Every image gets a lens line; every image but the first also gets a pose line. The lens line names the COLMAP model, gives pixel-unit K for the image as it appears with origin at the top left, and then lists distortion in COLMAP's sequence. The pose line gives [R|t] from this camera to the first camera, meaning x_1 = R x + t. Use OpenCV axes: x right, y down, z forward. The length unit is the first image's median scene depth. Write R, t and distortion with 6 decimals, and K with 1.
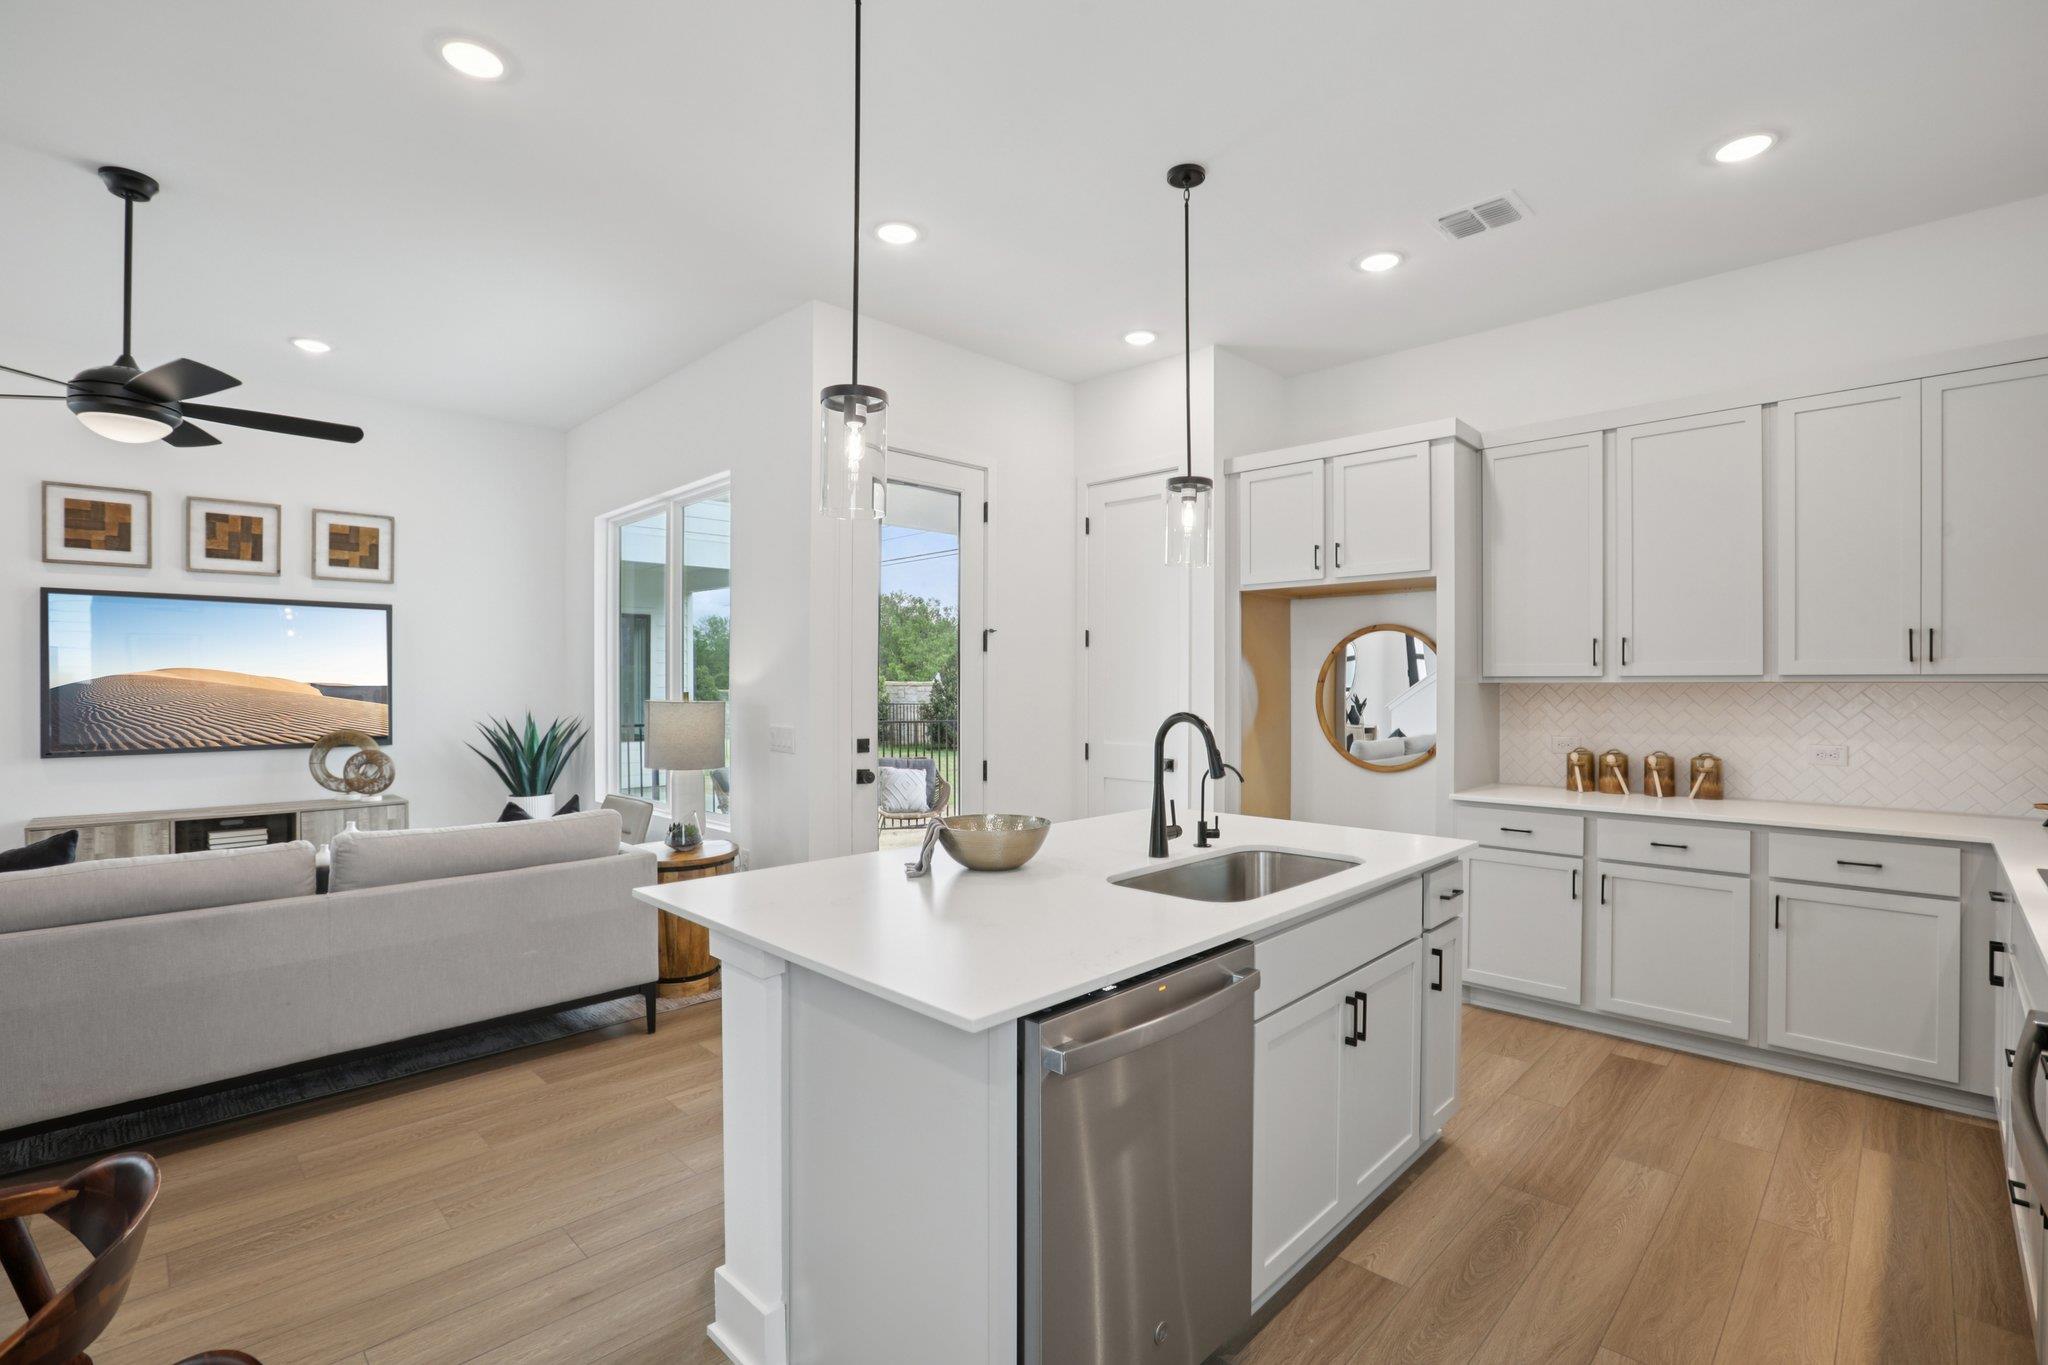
lens RADIAL K [[929.1, 0, 1034.6], [0, 929.1, 684.5], [0, 0, 1]] dist [-0.055841, 0.020457]
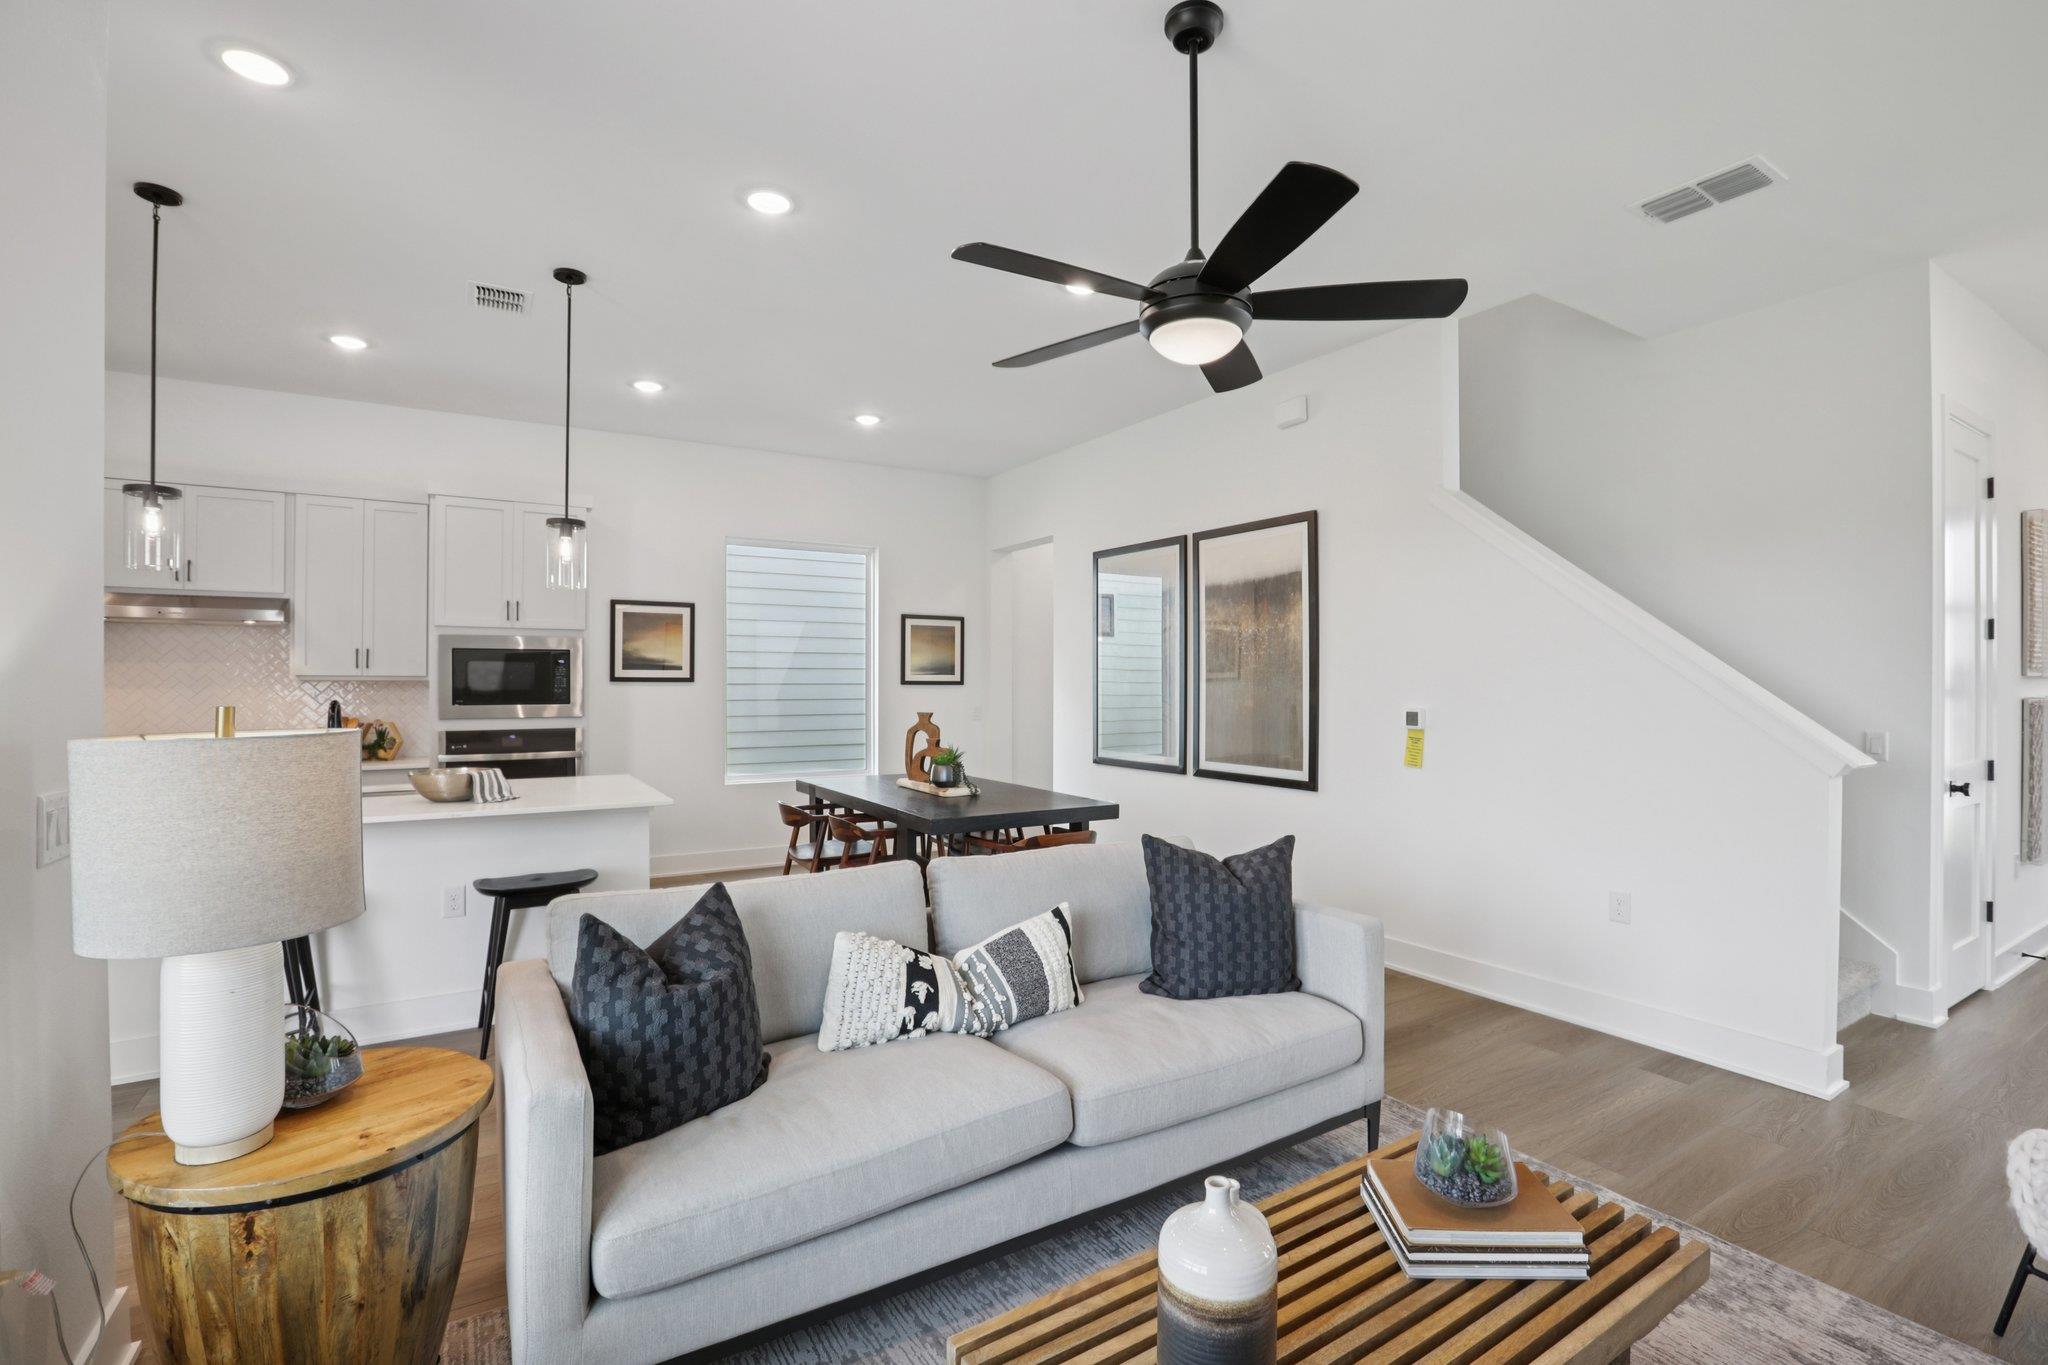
lens RADIAL K [[945.5, 0, 1024.0], [0, 945.5, 682.5], [0, 0, 1]] dist [-0.054687, 0.021825]
pose [[-0.969388, -0.001788, 0.245529, -0.843750], [-0.001223, 0.999996, 0.002453, -0.003164], [-0.245533, 0.002077, -0.969386, 1.424453]]
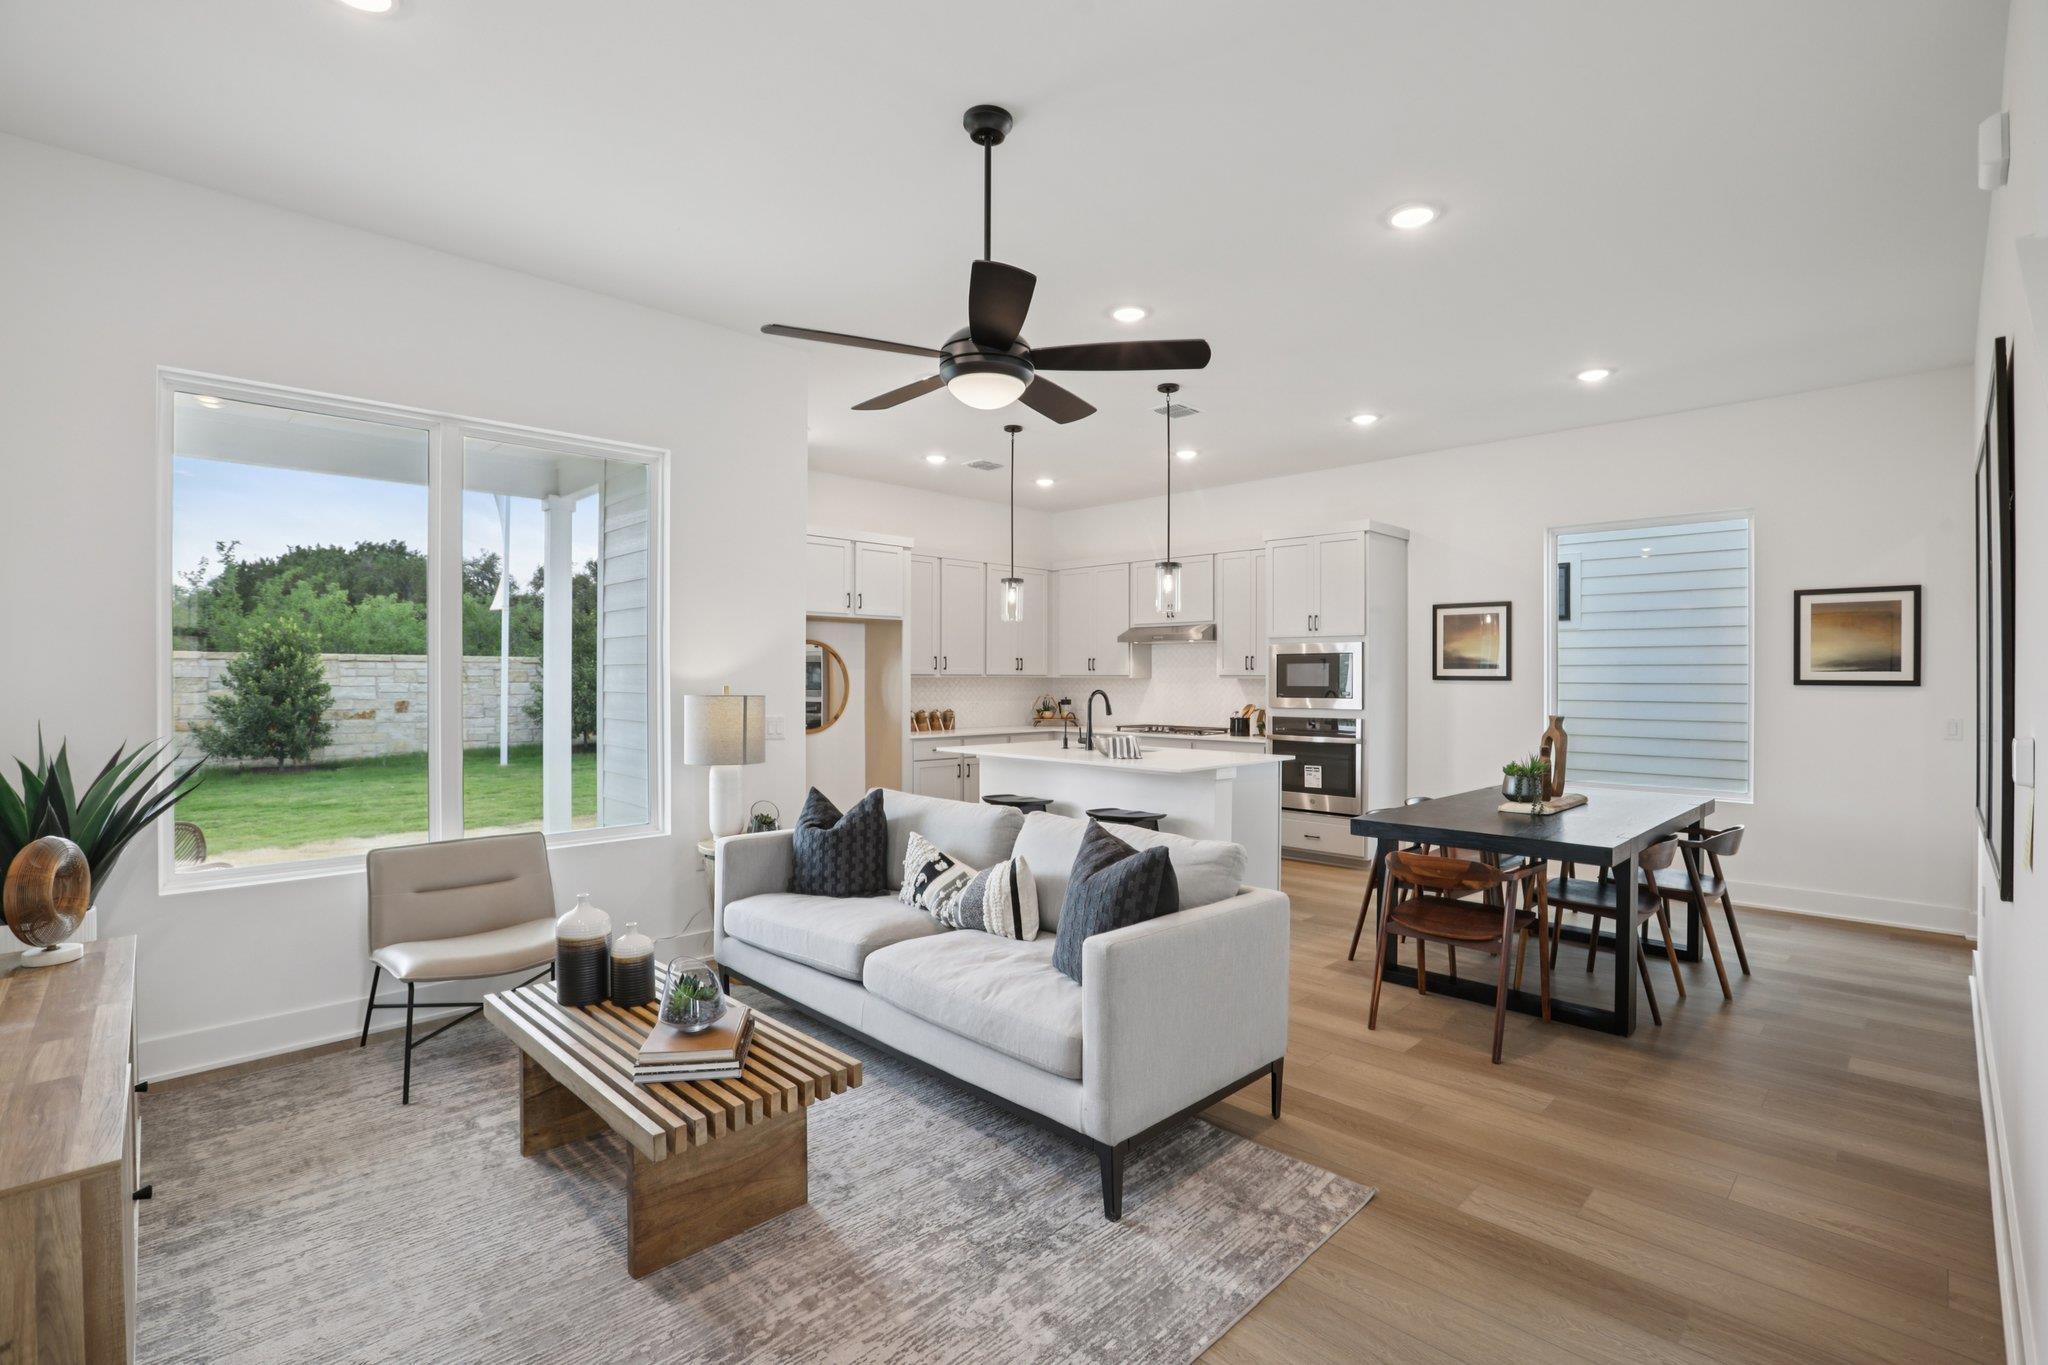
lens RADIAL K [[929.1, 0, 1034.6], [0, 929.1, 684.5], [0, 0, 1]] dist [-0.055841, 0.020457]
pose [[0.011222, -0.005104, 0.999924, -1.525814], [-0.003534, 0.999981, 0.005144, 0.002416], [-0.999931, -0.003591, 0.011203, 0.744136]]
